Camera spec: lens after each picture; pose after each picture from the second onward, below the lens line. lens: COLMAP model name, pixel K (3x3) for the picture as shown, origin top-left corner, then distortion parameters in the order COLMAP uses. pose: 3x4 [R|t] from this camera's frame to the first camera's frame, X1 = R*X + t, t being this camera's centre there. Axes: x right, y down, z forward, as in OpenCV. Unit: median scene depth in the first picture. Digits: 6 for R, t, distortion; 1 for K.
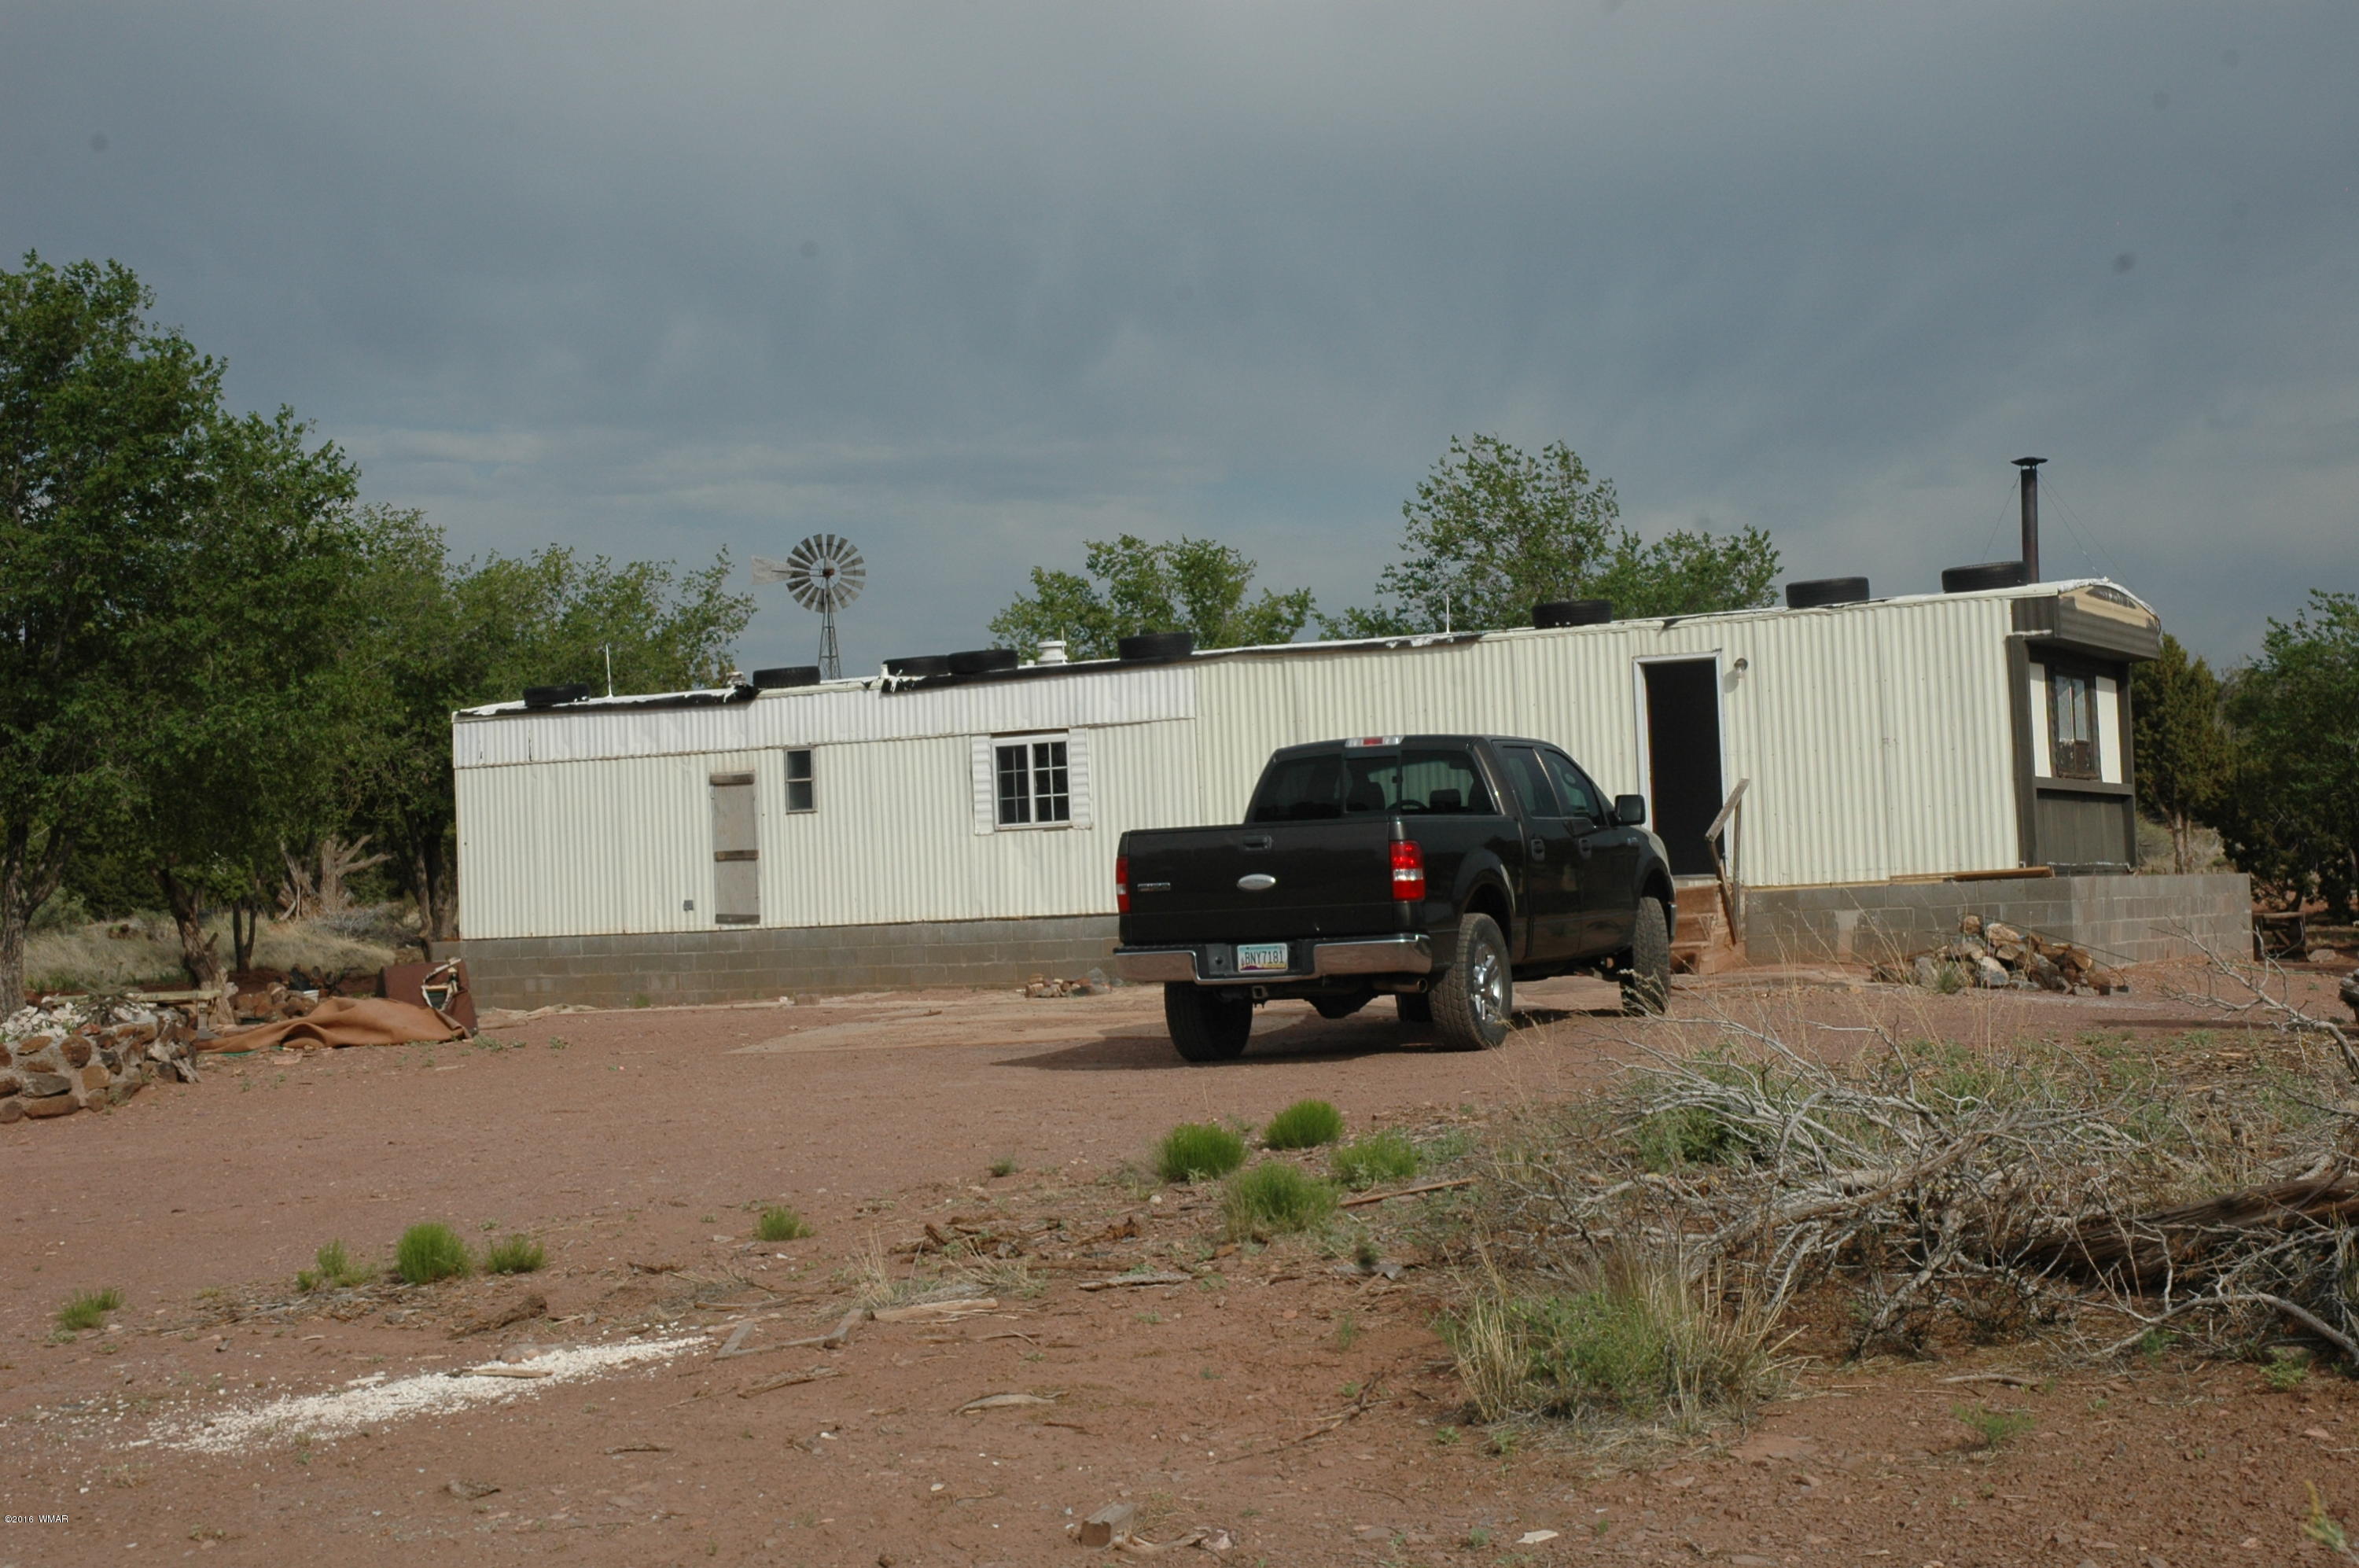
lens RADIAL K [[3564.4, 0, 1182.4], [0, 3564.4, 747.4], [0, 0, 1]] dist [0.010991, 0.047255]
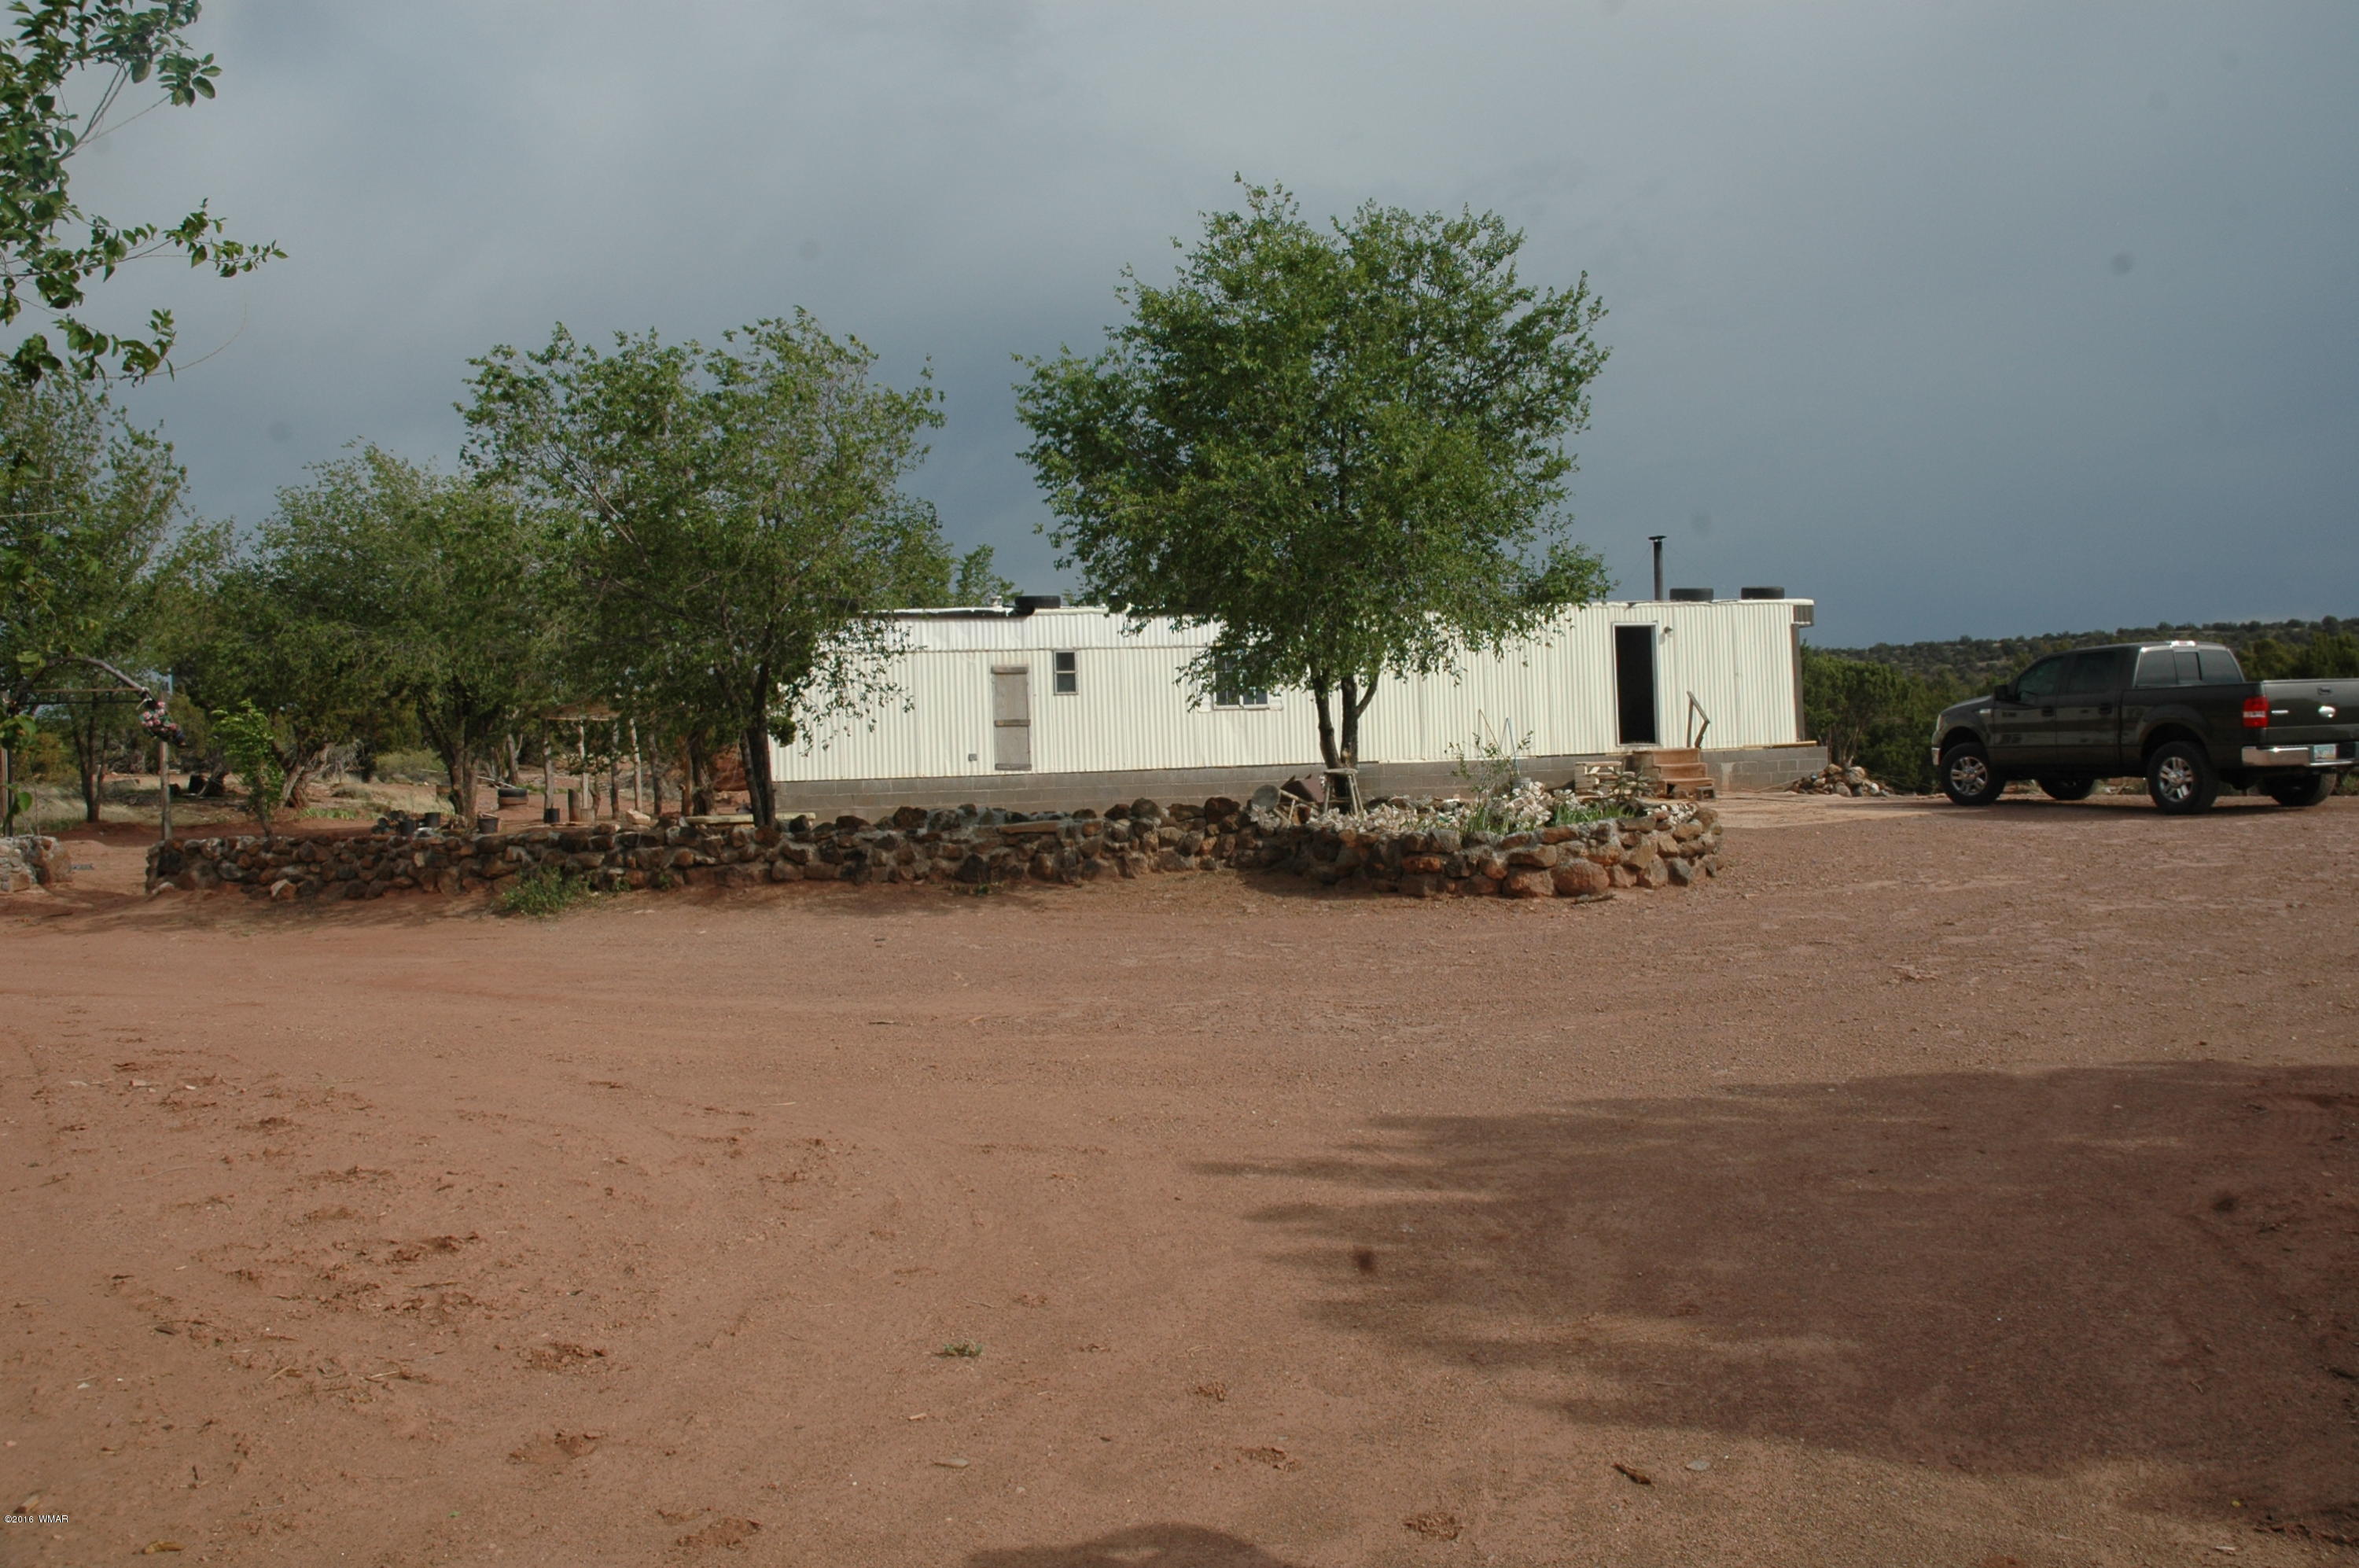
lens RADIAL K [[1842.3, 0, 1222.6], [0, 1842.3, 778.4], [0, 0, 1]] dist [-0.171480, 0.151164]
pose [[0.755356, 0.009494, 0.655246, -0.640839], [-0.027097, 0.999492, 0.016756, 0.044363], [-0.654755, -0.030412, 0.755229, 0.445304]]
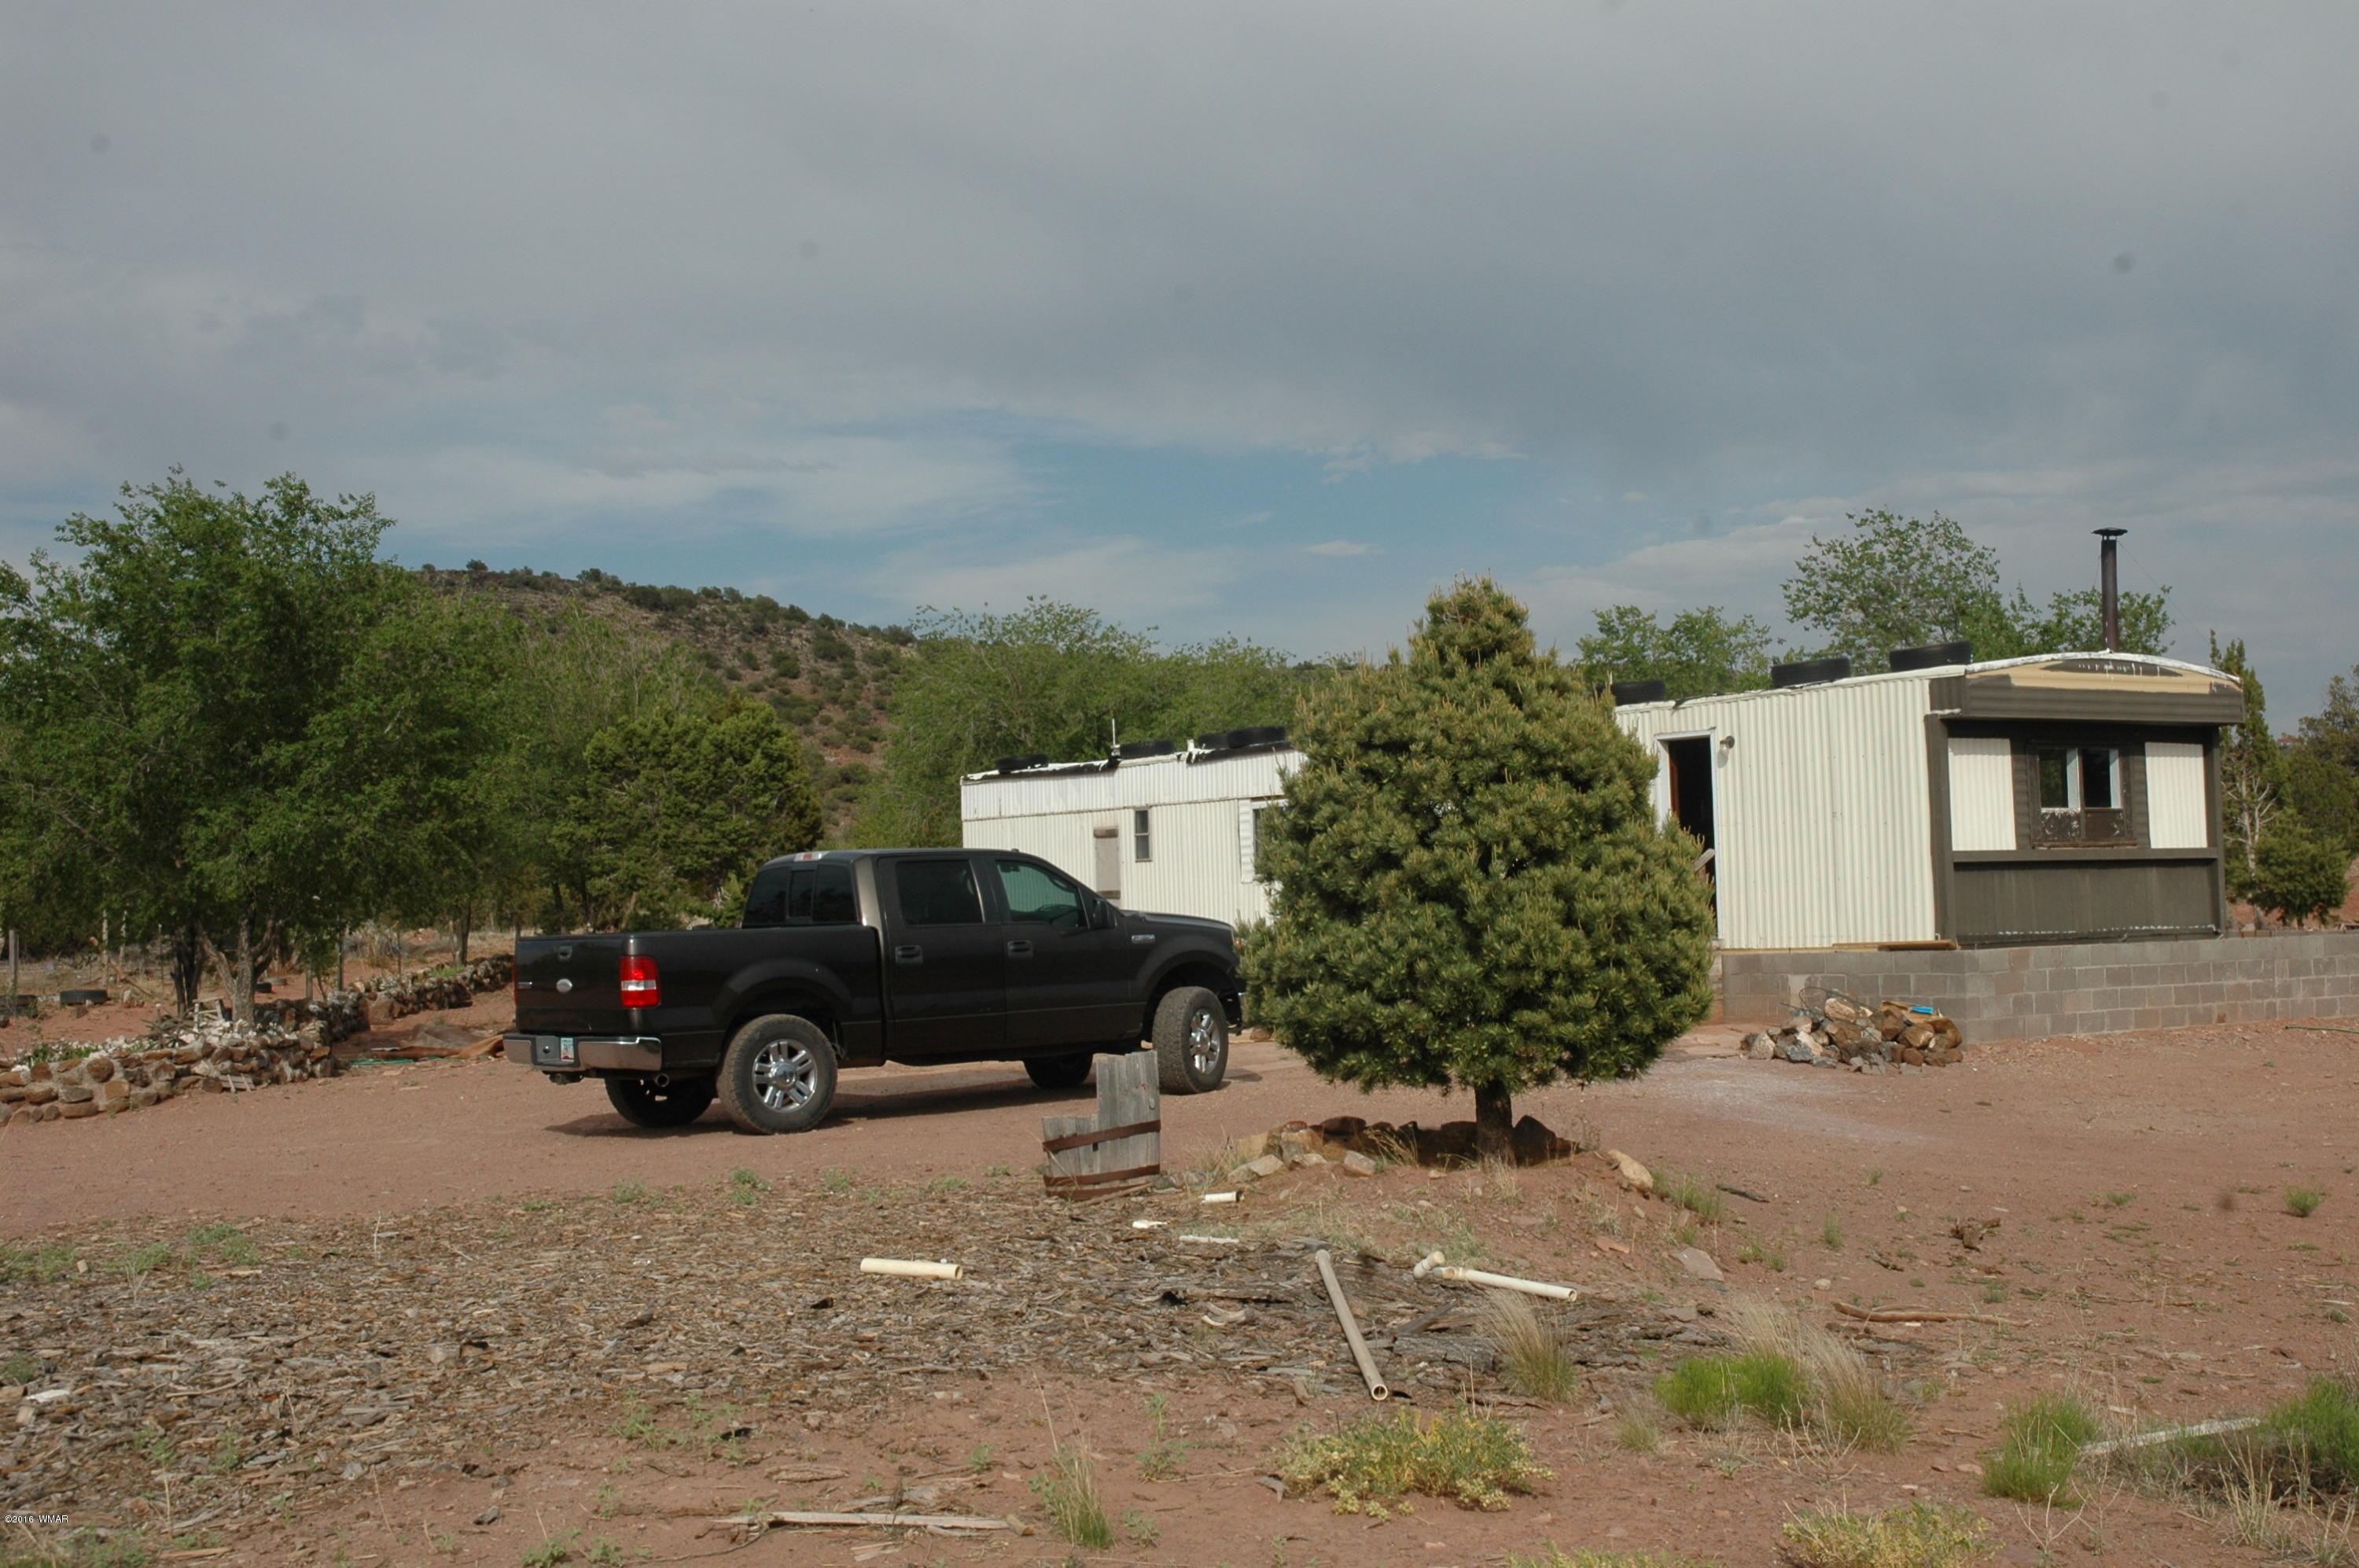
lens RADIAL K [[2806.0, 0, 1203.0], [0, 2806.0, 783.0], [0, 0, 1]] dist [-0.065636, 0.326828]
pose [[0.880989, -0.005333, -0.473106, 0.422424], [0.014277, 0.999781, 0.015316, -0.026436], [0.472921, -0.020248, 0.880872, 0.185851]]
